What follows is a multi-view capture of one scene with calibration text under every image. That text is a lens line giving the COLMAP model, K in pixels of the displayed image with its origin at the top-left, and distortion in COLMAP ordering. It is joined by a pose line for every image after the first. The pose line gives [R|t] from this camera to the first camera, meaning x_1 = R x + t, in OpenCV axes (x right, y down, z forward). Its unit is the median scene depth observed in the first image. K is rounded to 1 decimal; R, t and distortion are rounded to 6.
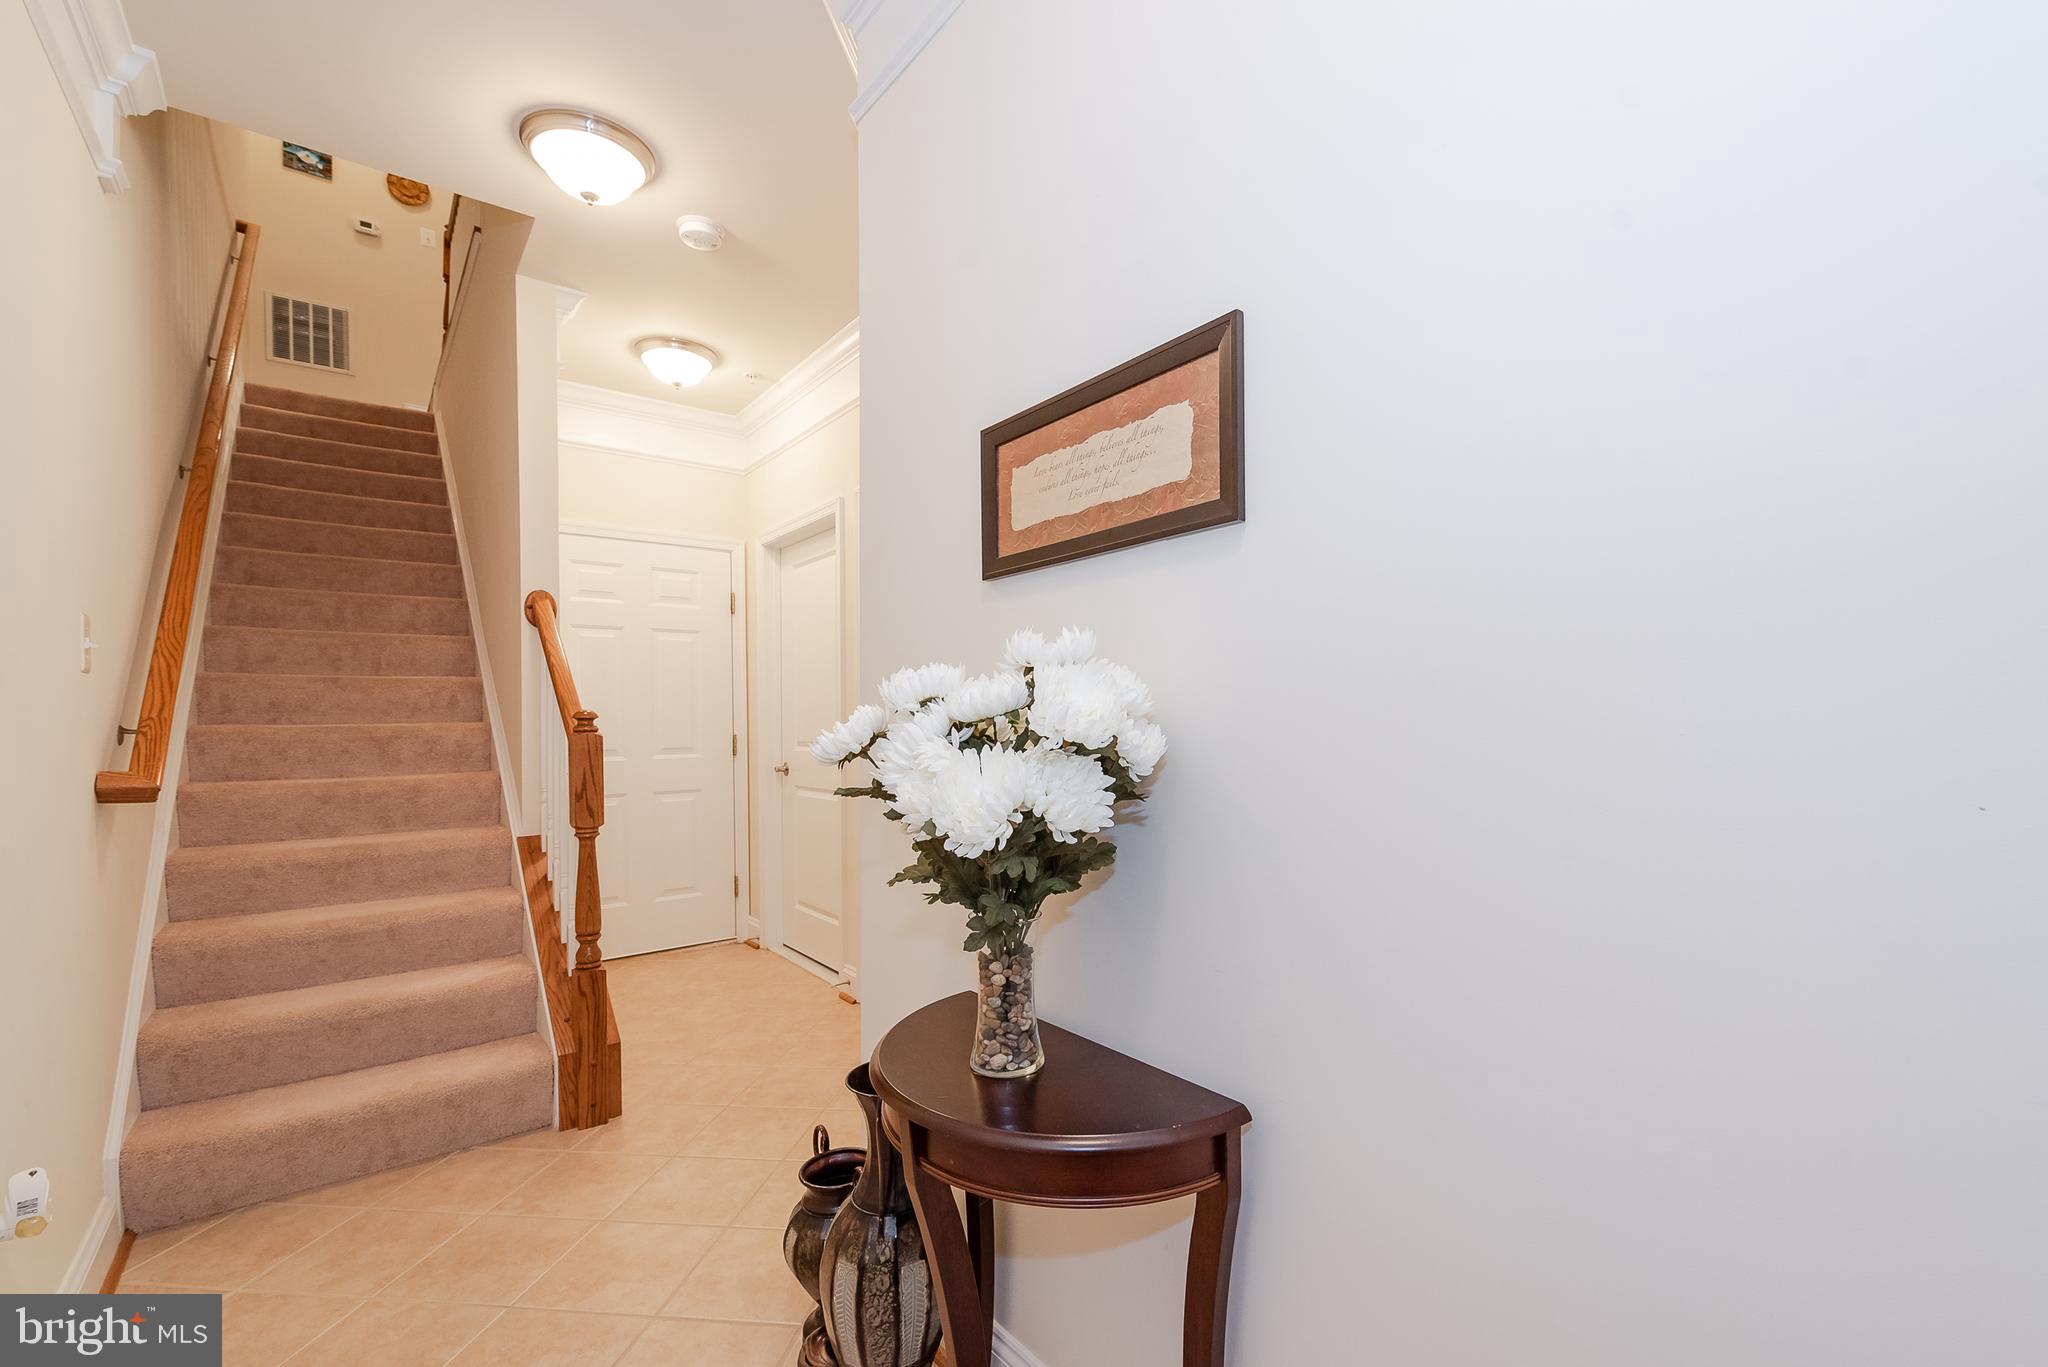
lens RADIAL K [[830.7, 0, 1030.5], [0, 830.7, 709.0], [0, 0, 1]] dist [0.007450, -0.003627]
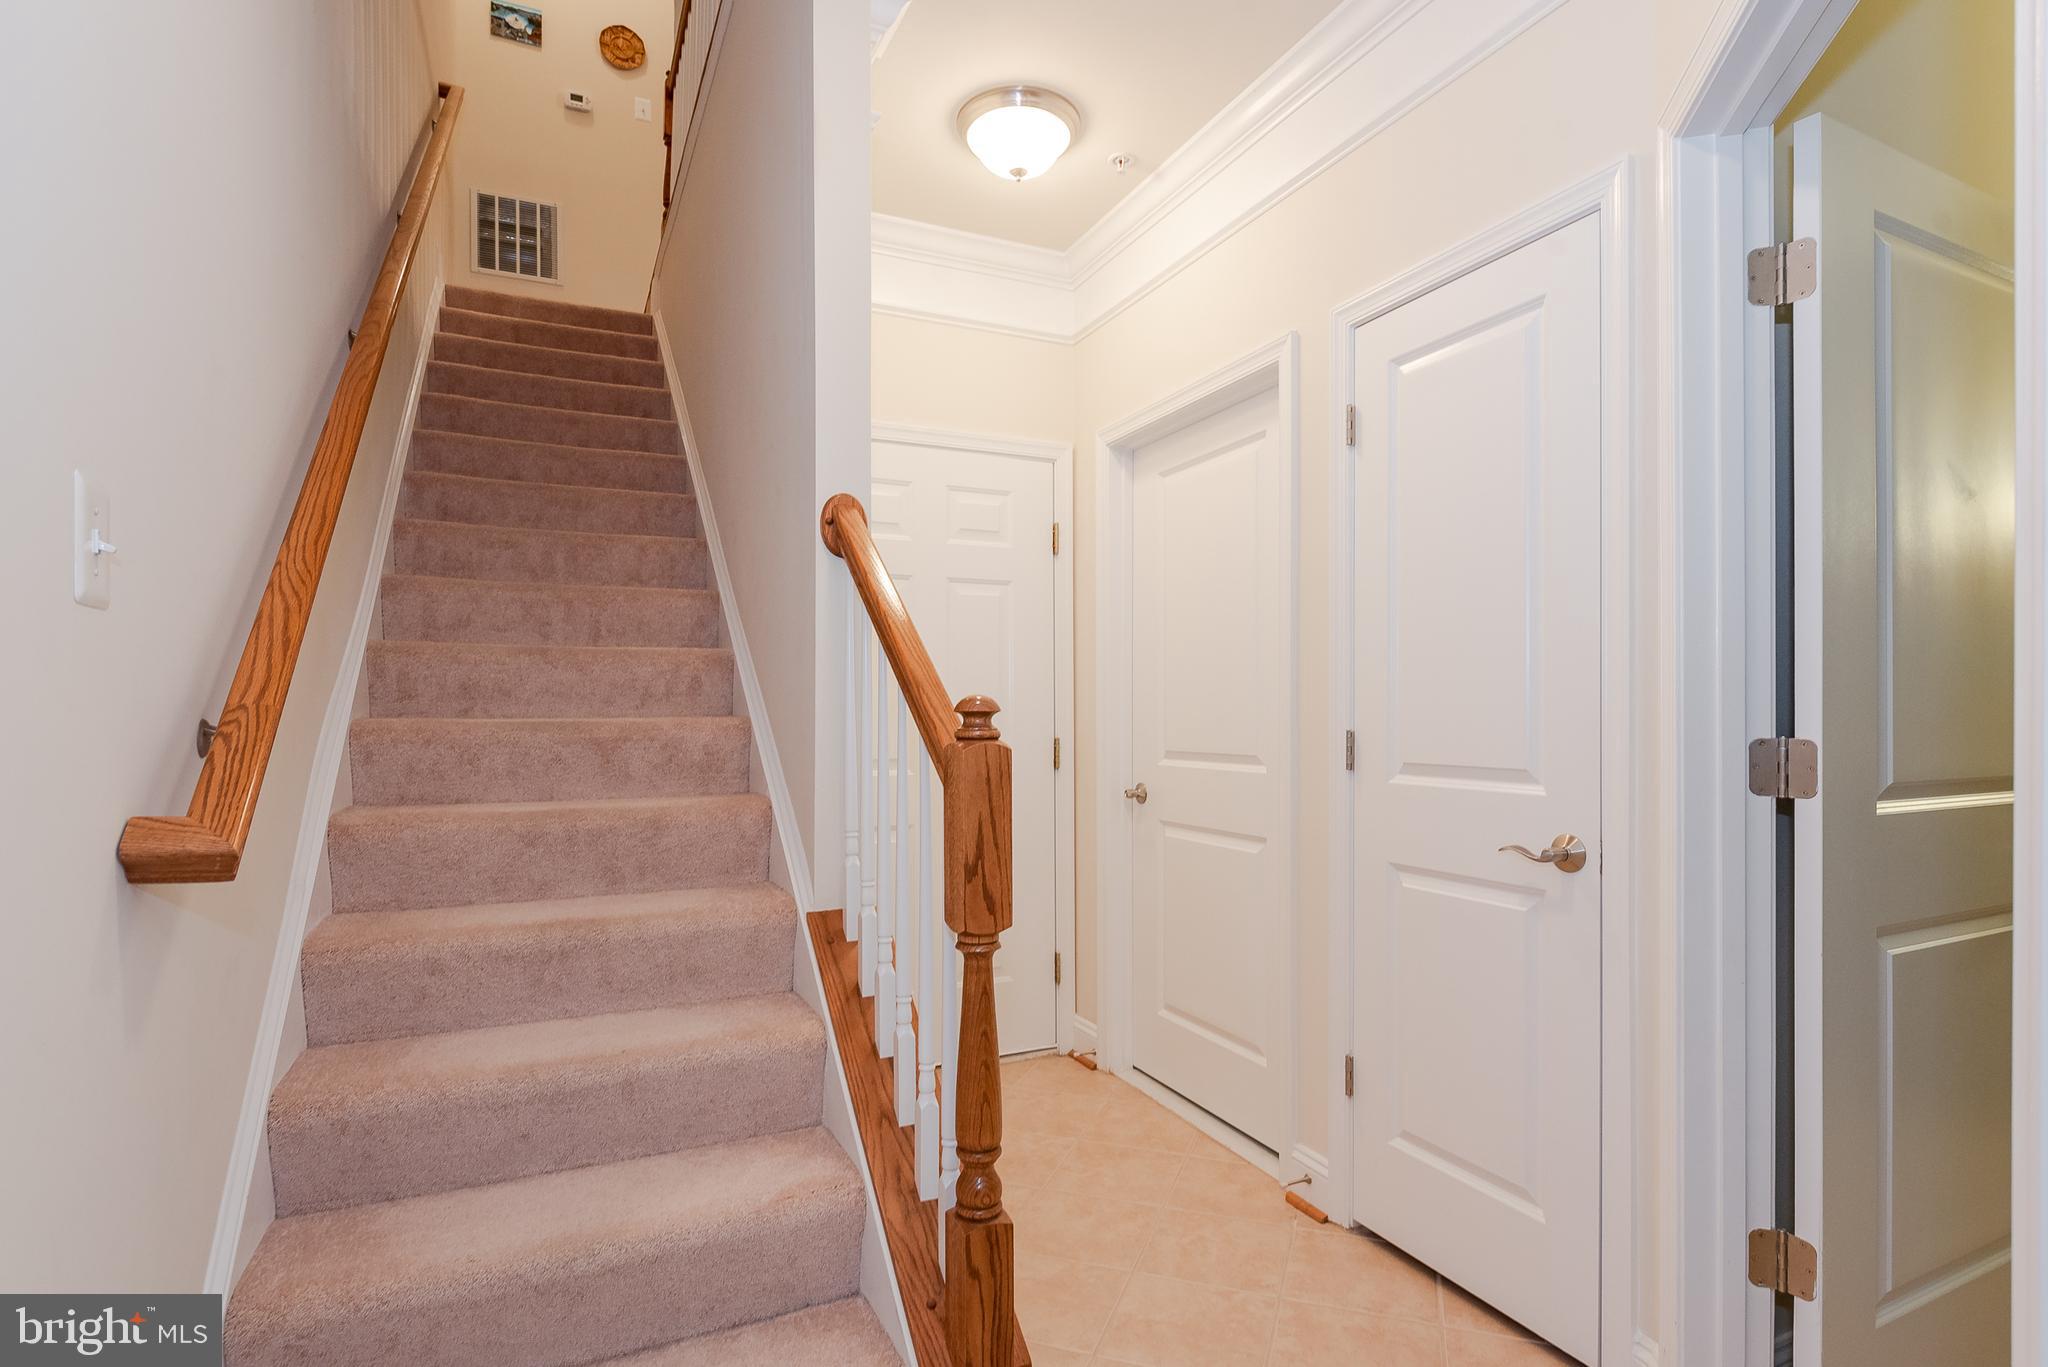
lens RADIAL K [[1007.1, 0, 1028.4], [0, 1007.1, 696.9], [0, 0, 1]] dist [0.000923, -0.000895]
pose [[0.971169, 0.004623, -0.238347, -0.252380], [-0.005938, 0.999971, -0.004799, 0.002942], [0.238318, 0.006076, 0.971168, 0.295196]]
